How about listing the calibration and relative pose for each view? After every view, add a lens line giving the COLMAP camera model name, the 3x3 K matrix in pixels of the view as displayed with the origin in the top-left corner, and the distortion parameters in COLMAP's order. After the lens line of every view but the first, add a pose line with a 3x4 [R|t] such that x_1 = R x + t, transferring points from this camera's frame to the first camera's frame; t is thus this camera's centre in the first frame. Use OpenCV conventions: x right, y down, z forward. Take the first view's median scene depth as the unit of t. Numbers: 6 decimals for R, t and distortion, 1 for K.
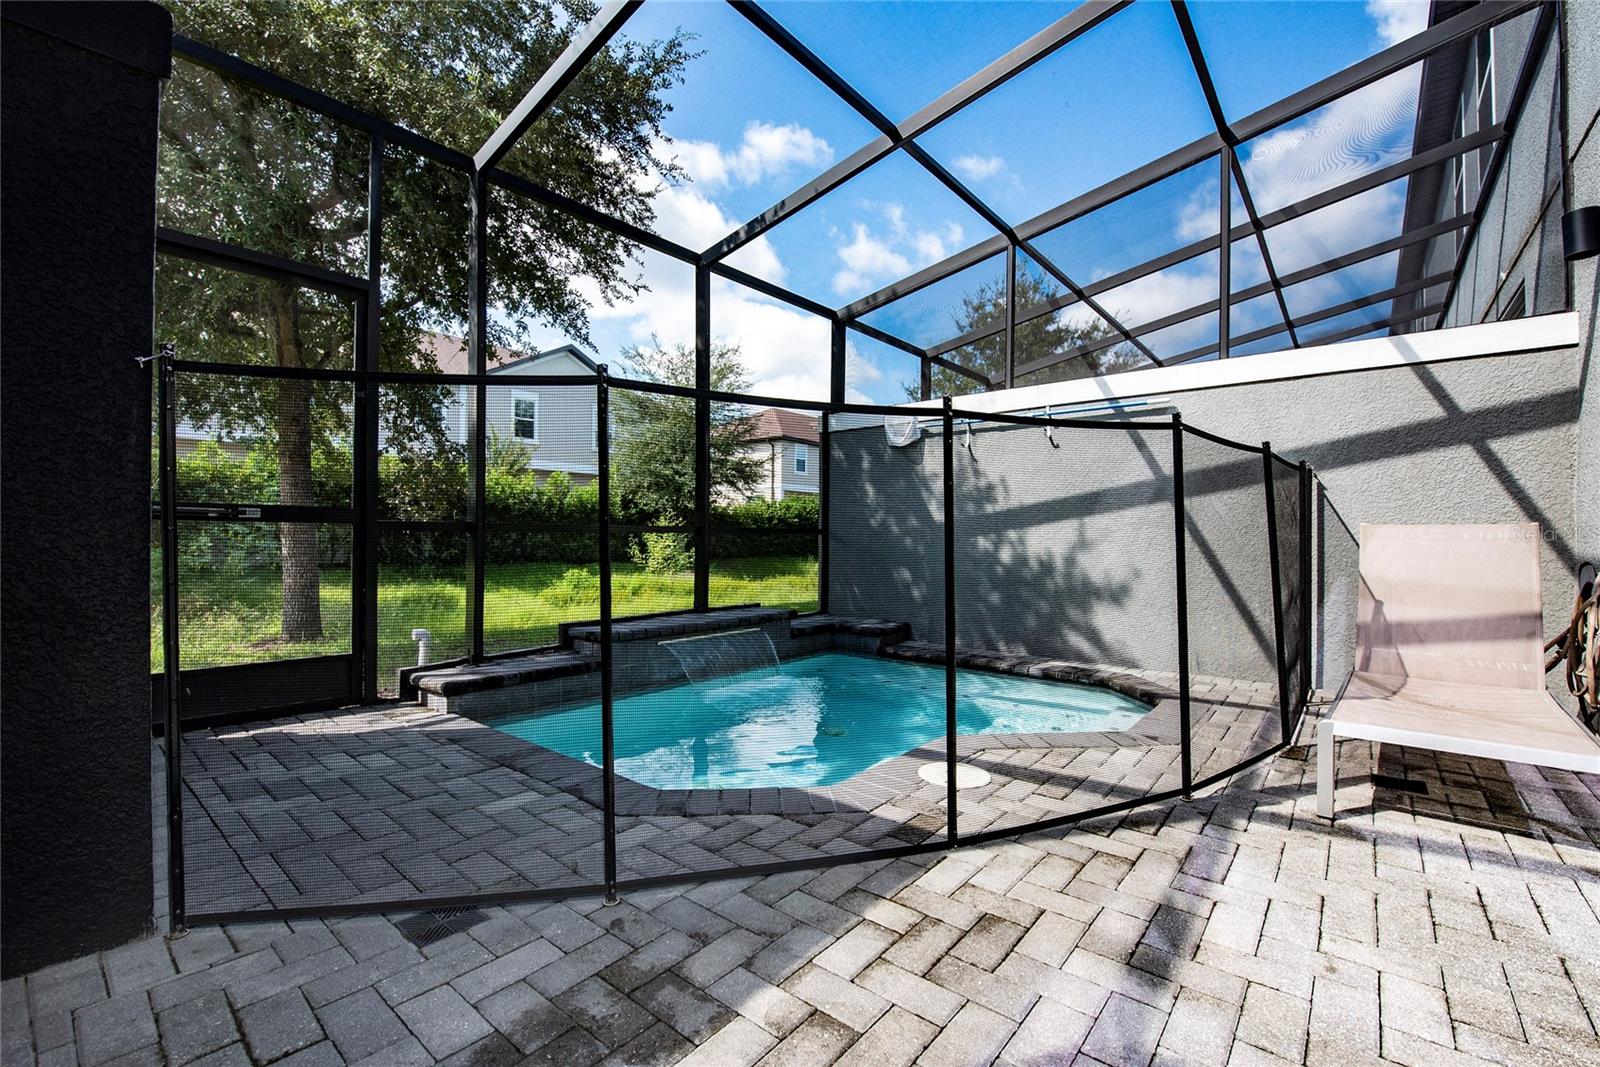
lens RADIAL K [[686.2, 0, 800.0], [0, 686.2, 533.5], [0, 0, 1]] dist [-0.004774, -0.005146]
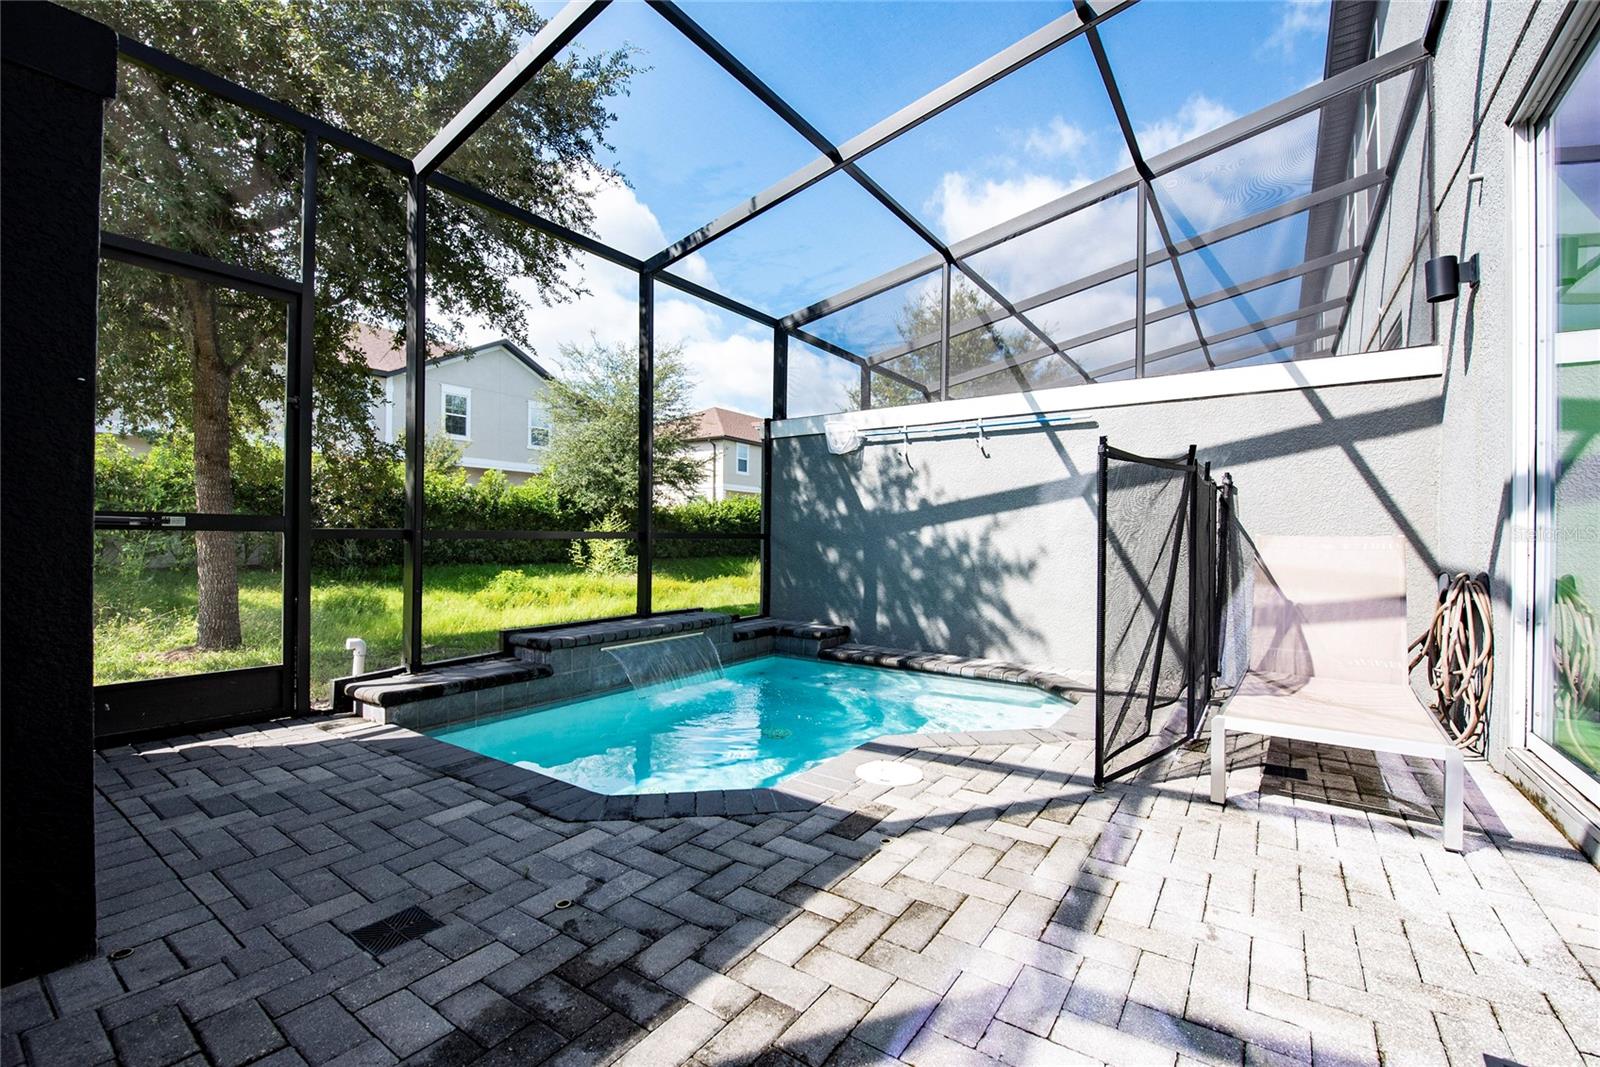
lens RADIAL K [[686.2, 0, 800.0], [0, 686.2, 533.5], [0, 0, 1]] dist [-0.004774, -0.005146]
pose [[0.996368, 0.002567, 0.085114, -0.003115], [-0.002631, 0.999996, 0.000640, -0.015718], [-0.085112, -0.000861, 0.996371, -0.037494]]
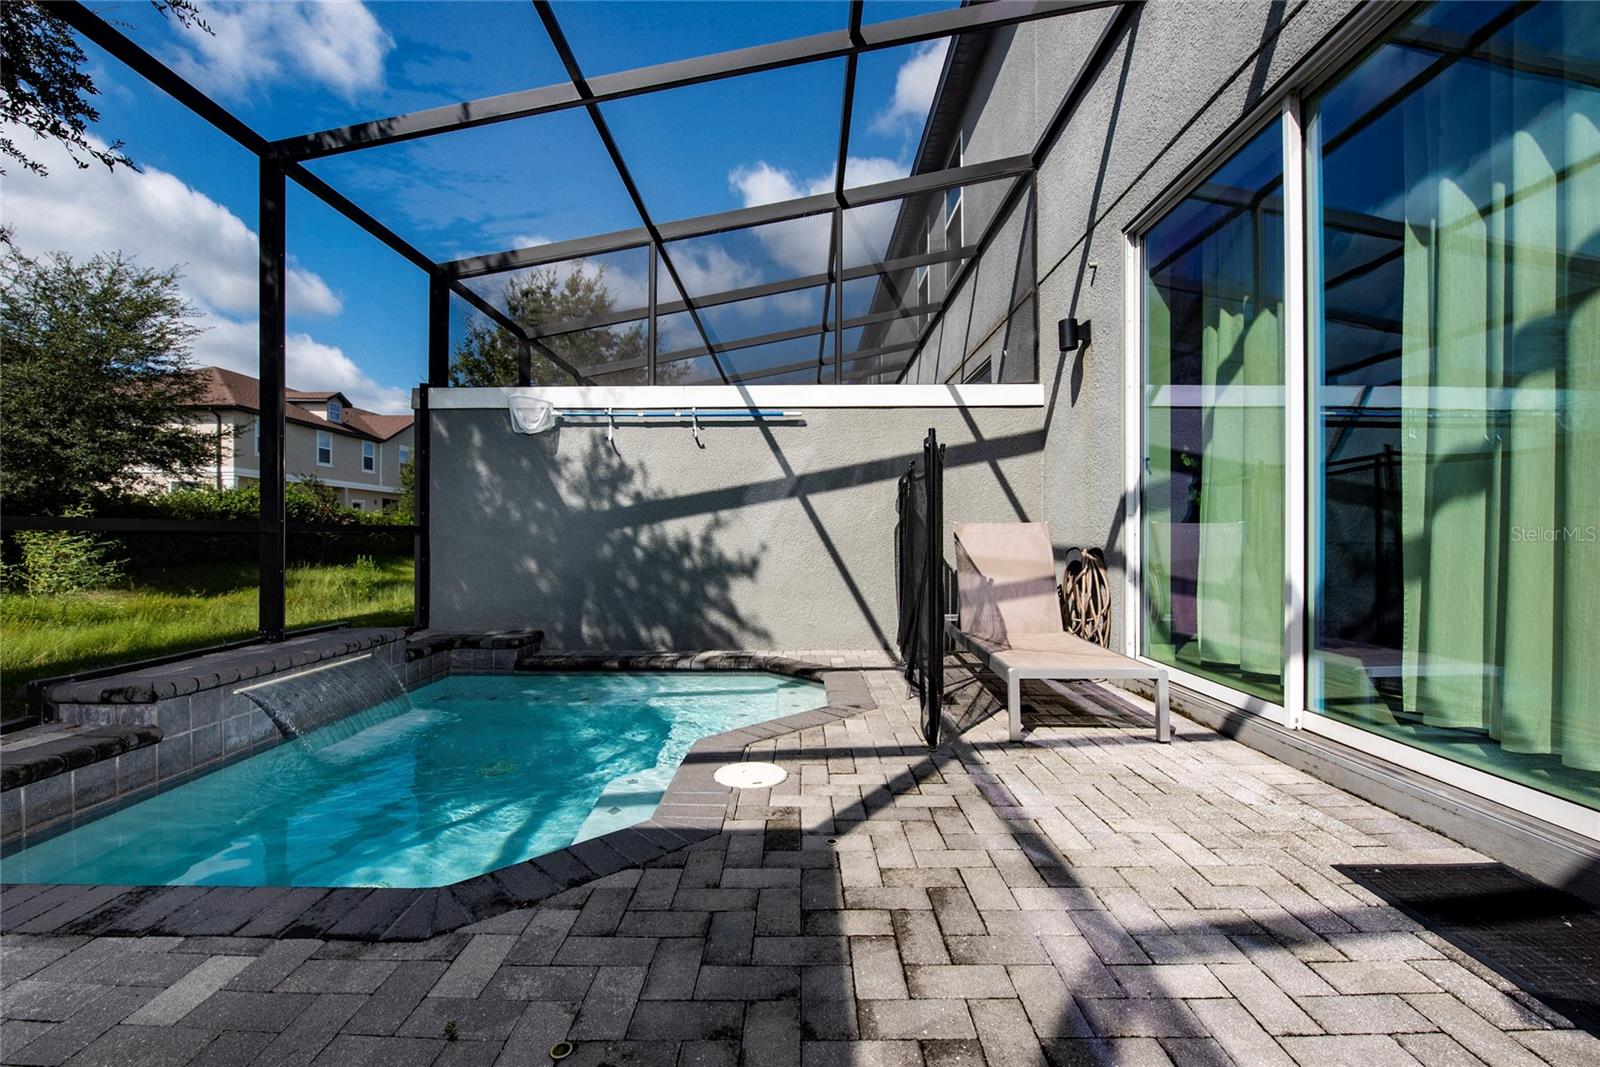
lens RADIAL K [[686.2, 0, 800.0], [0, 686.2, 533.5], [0, 0, 1]] dist [-0.004774, -0.005146]
pose [[0.771486, -0.005000, 0.636227, -0.286433], [0.003577, 0.999987, 0.003521, 0.002102], [-0.636236, -0.000441, 0.771494, 0.162788]]
